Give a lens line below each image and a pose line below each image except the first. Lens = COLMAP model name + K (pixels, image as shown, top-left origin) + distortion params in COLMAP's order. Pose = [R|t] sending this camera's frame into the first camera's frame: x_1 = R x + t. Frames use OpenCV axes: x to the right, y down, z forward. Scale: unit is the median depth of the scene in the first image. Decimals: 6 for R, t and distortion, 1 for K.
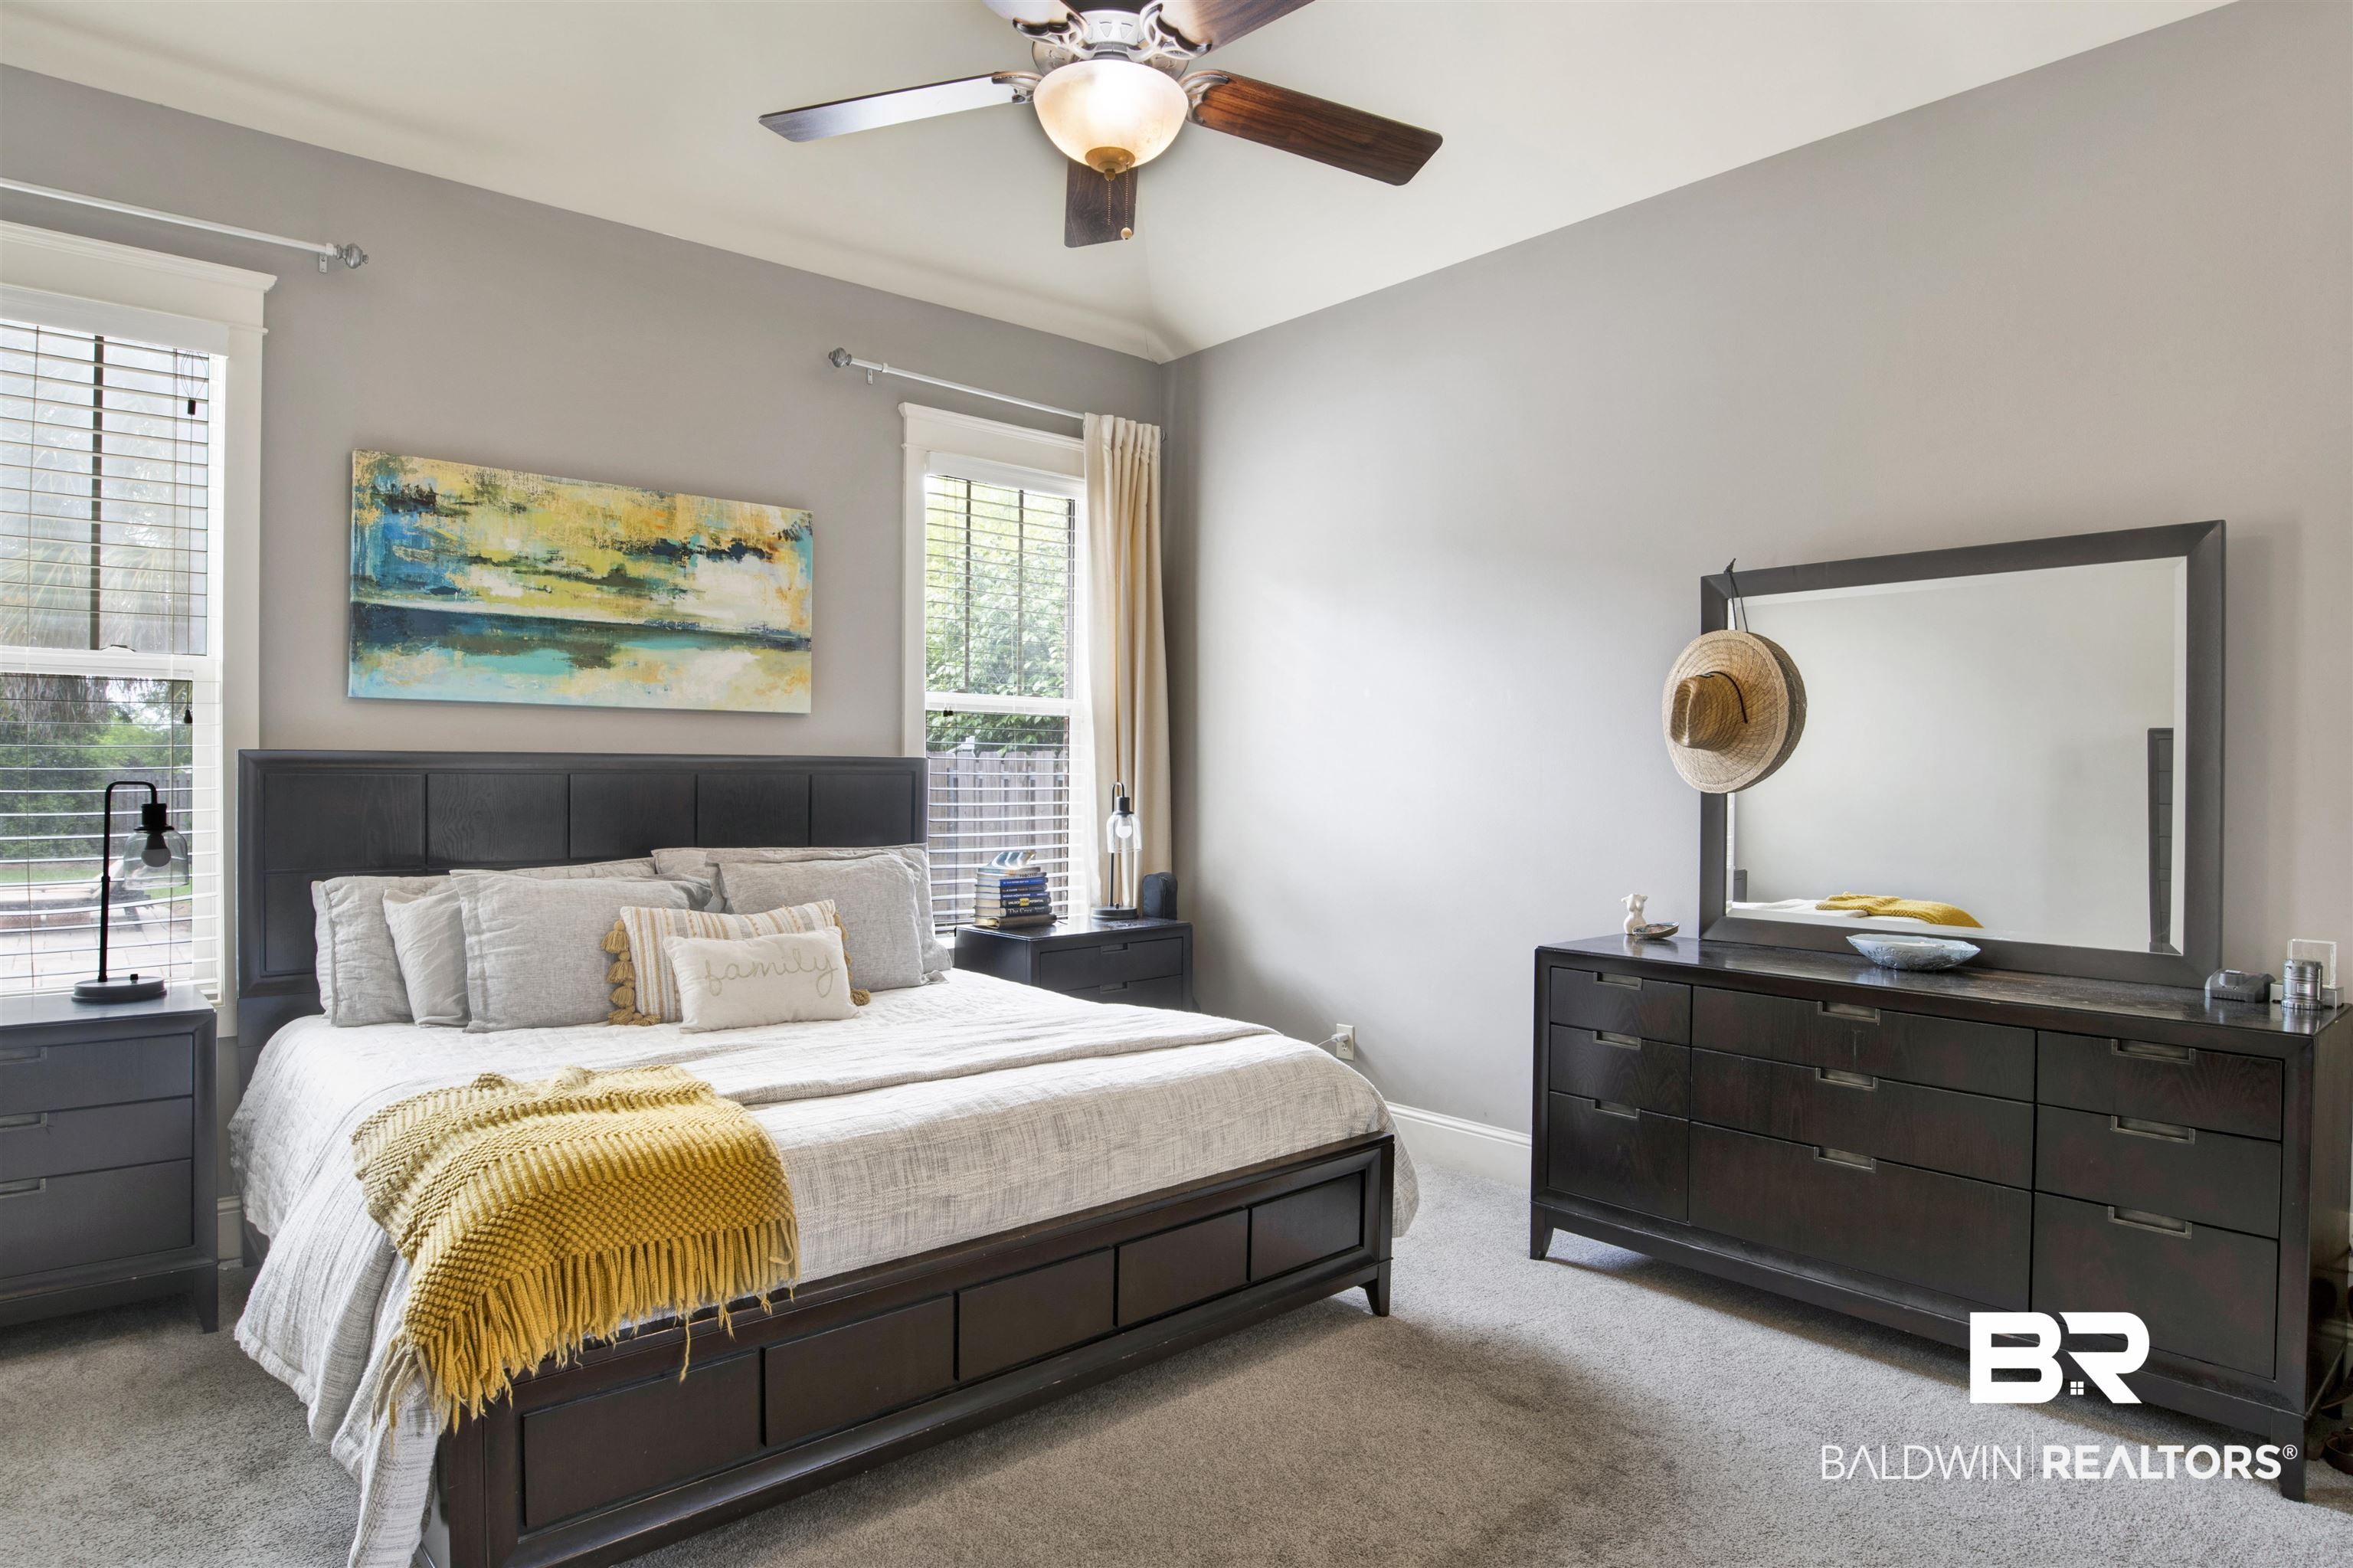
lens RADIAL K [[1309.2, 0, 1177.8], [0, 1309.2, 781.1], [0, 0, 1]] dist [-0.056733, 0.017694]
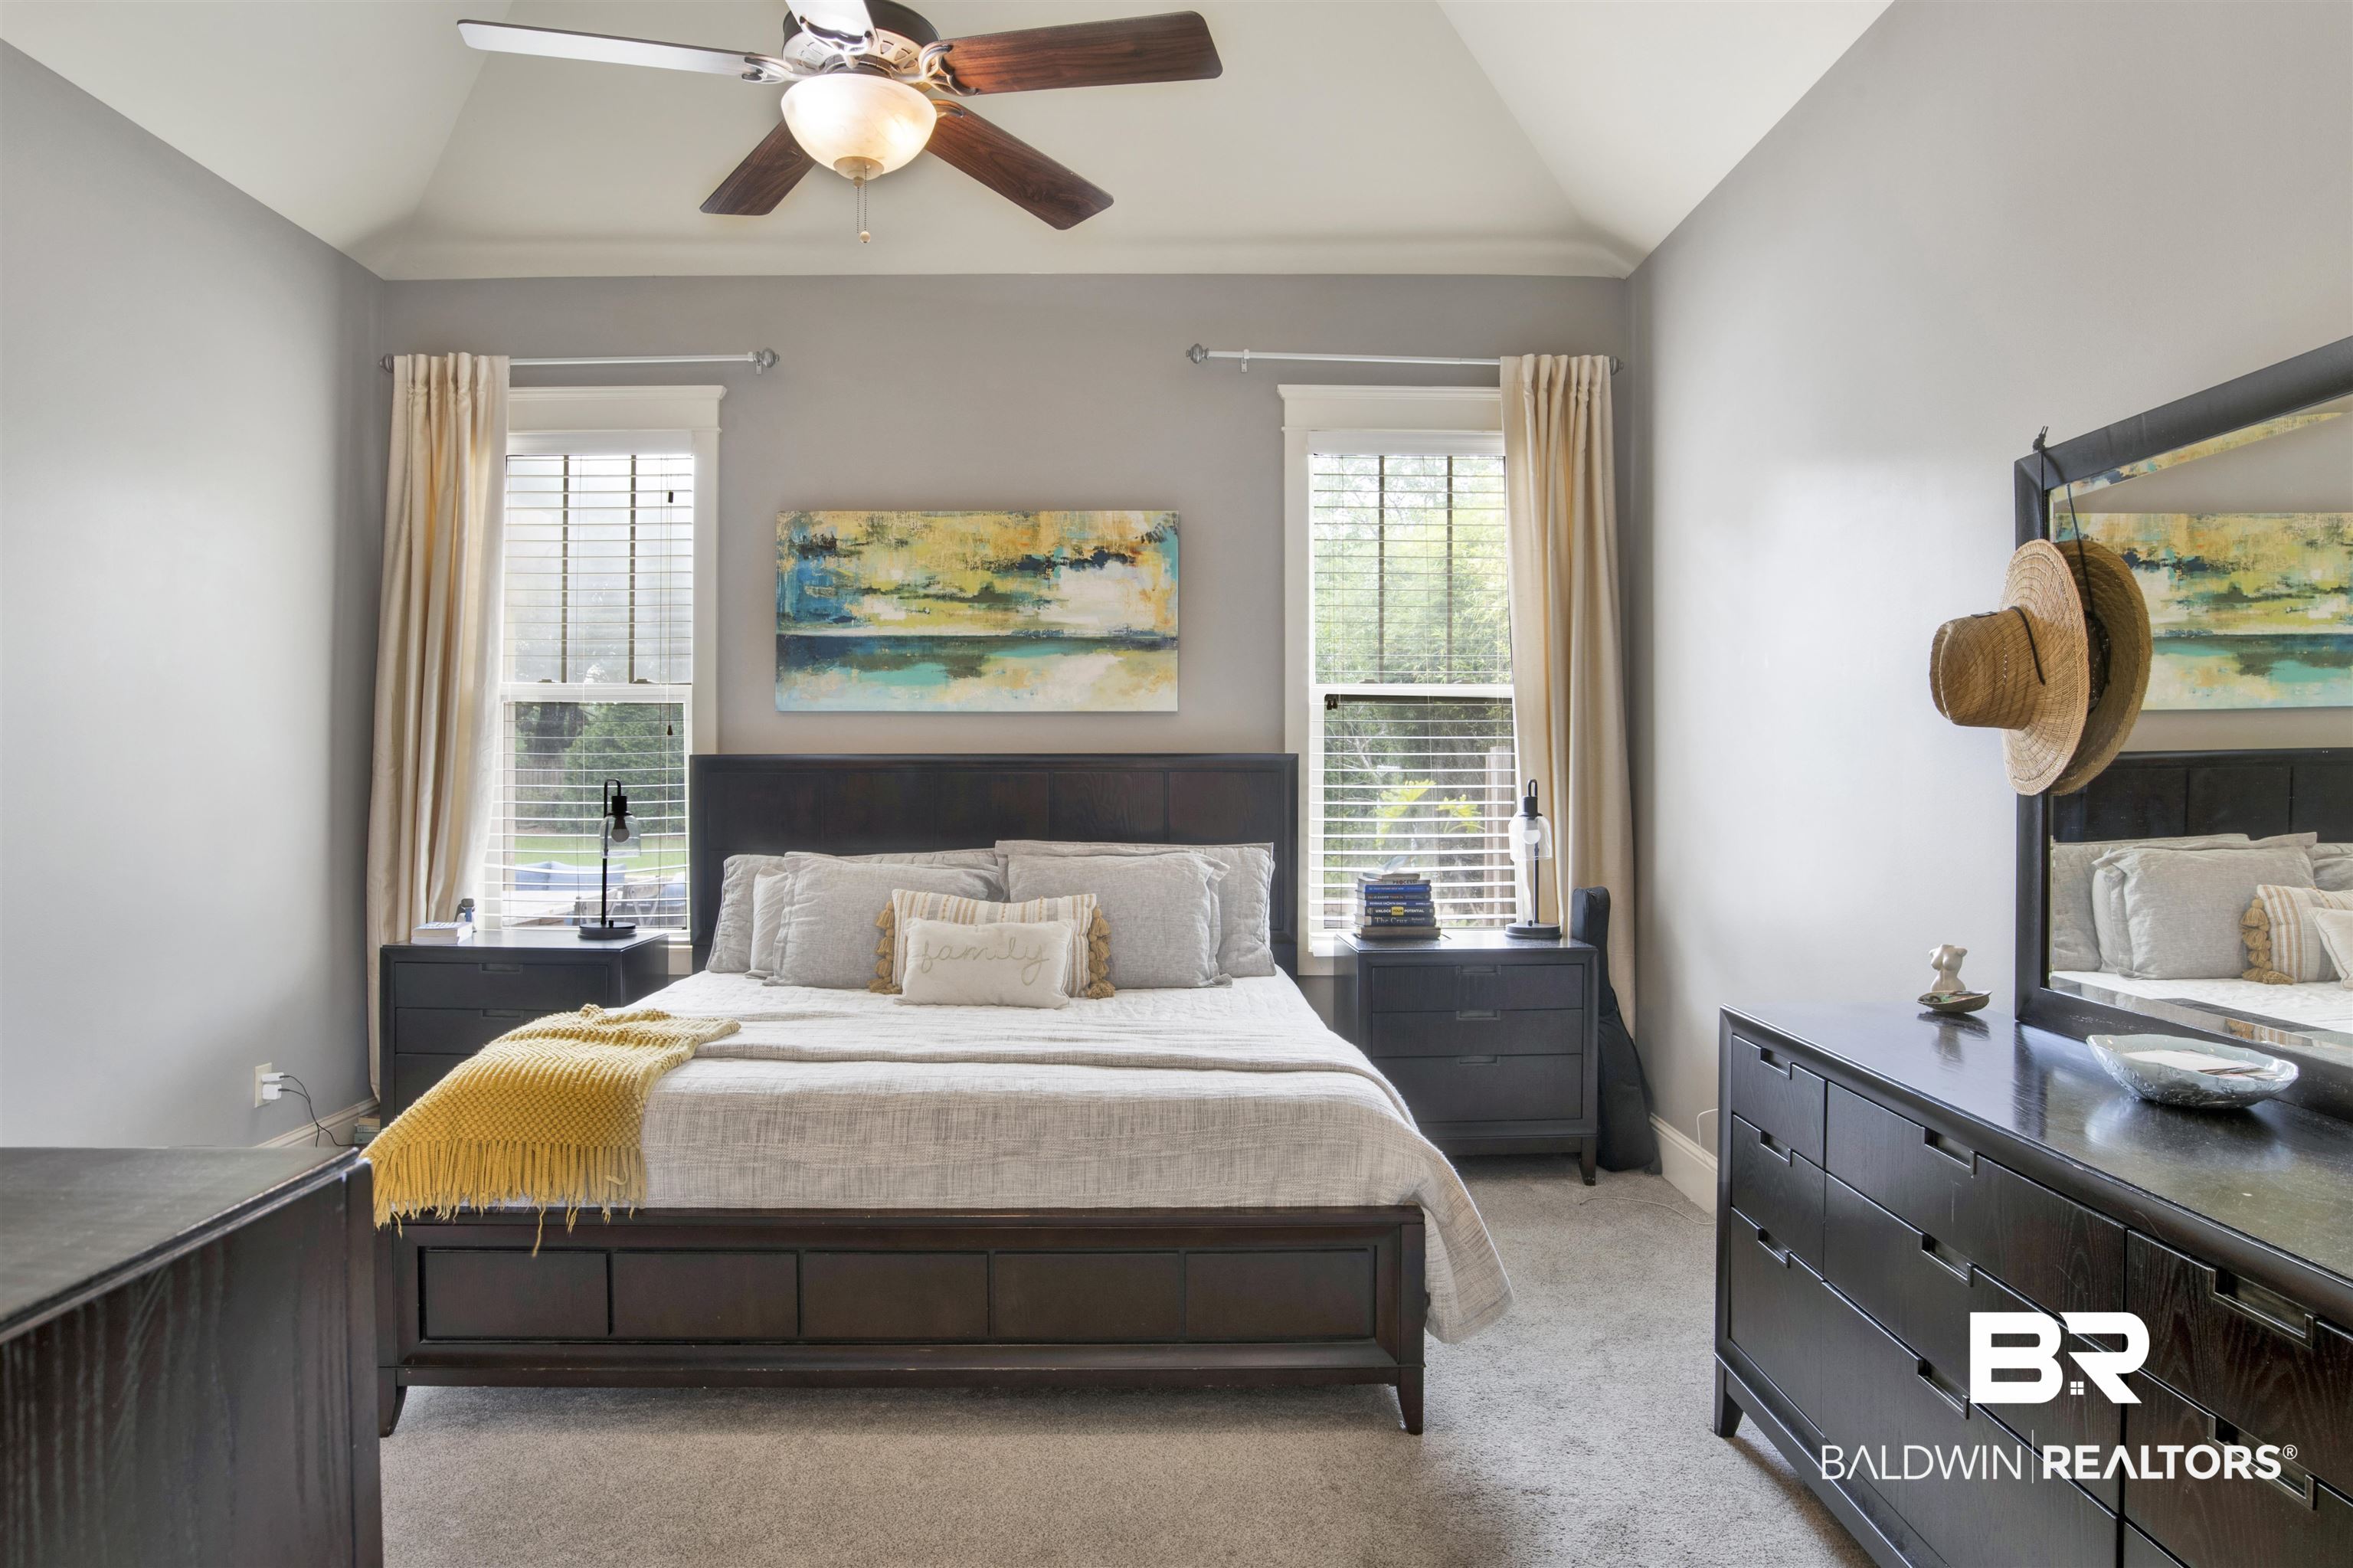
lens RADIAL K [[1420.6, 0, 1180.6], [0, 1420.6, 777.0], [0, 0, 1]] dist [-0.053667, 0.000581]
pose [[0.765787, -0.001589, -0.643092, 0.509401], [0.000794, 0.999999, -0.001525, 0.000861], [0.643093, 0.000657, 0.765788, 0.190136]]
